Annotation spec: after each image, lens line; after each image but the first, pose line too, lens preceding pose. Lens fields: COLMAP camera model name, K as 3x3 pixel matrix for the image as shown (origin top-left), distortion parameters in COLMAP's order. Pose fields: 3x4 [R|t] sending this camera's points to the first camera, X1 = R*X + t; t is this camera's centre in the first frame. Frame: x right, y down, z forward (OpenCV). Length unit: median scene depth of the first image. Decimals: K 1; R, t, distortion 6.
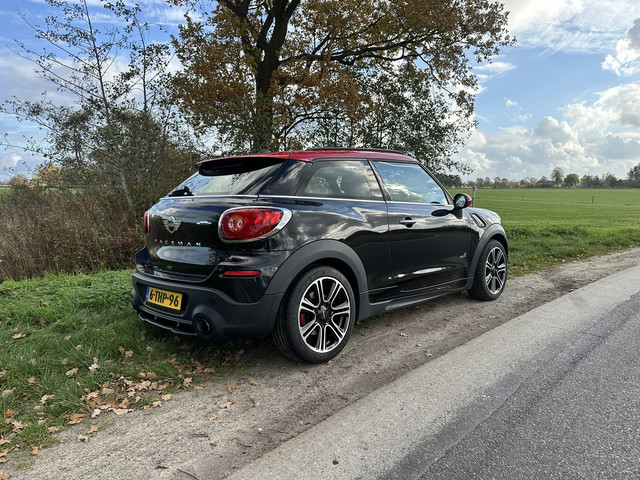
lens RADIAL K [[449.7, 0, 319.6], [0, 449.7, 246.6], [0, 0, 1]] dist [0.037099, -0.055977]
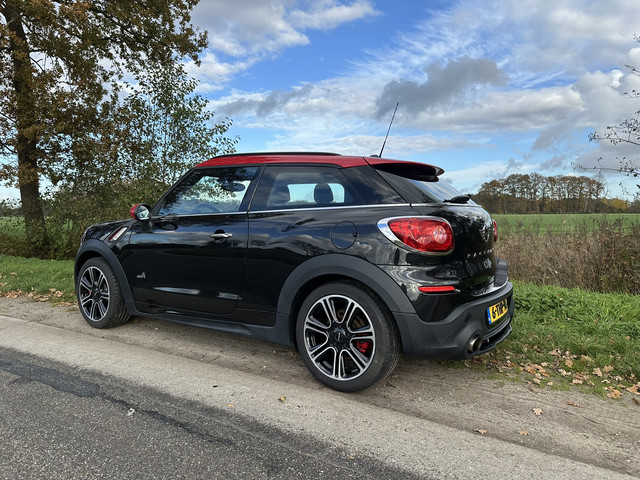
lens RADIAL K [[449.7, 0, 315.6], [0, 449.7, 246.5], [0, 0, 1]] dist [0.037099, -0.055977]
pose [[0.136481, 0.061908, -0.988706, 0.214594], [-0.118514, 0.991898, 0.045748, -0.008335], [0.983528, 0.110932, 0.142713, 0.157521]]
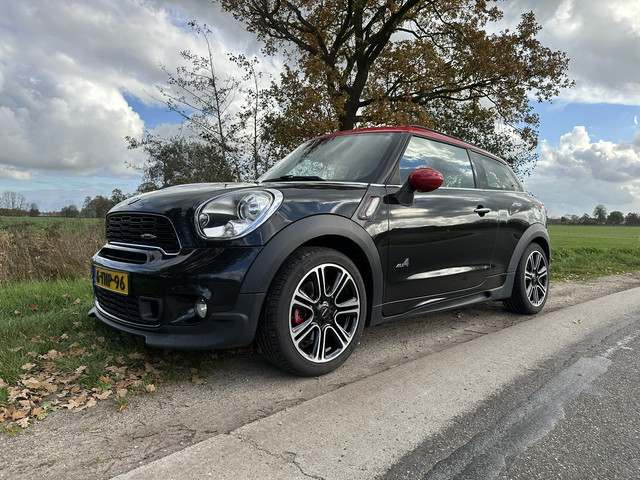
lens RADIAL K [[449.7, 0, 318.2], [0, 449.7, 246.0], [0, 0, 1]] dist [0.037099, -0.055977]
pose [[0.997075, 0.019956, -0.073772, -0.108009], [-0.025542, 0.996813, -0.075570, 0.045097], [0.072029, 0.077233, 0.994408, -0.124122]]
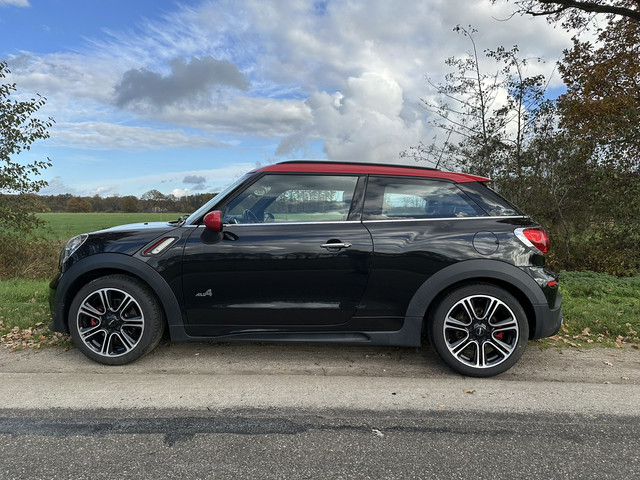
lens RADIAL K [[449.7, 0, 317.9], [0, 449.7, 253.2], [0, 0, 1]] dist [0.037099, -0.055977]
pose [[0.625866, 0.066815, -0.777064, 0.144879], [-0.099745, 0.994999, 0.005217, 0.006959], [0.773526, 0.074243, 0.629401, -0.019455]]
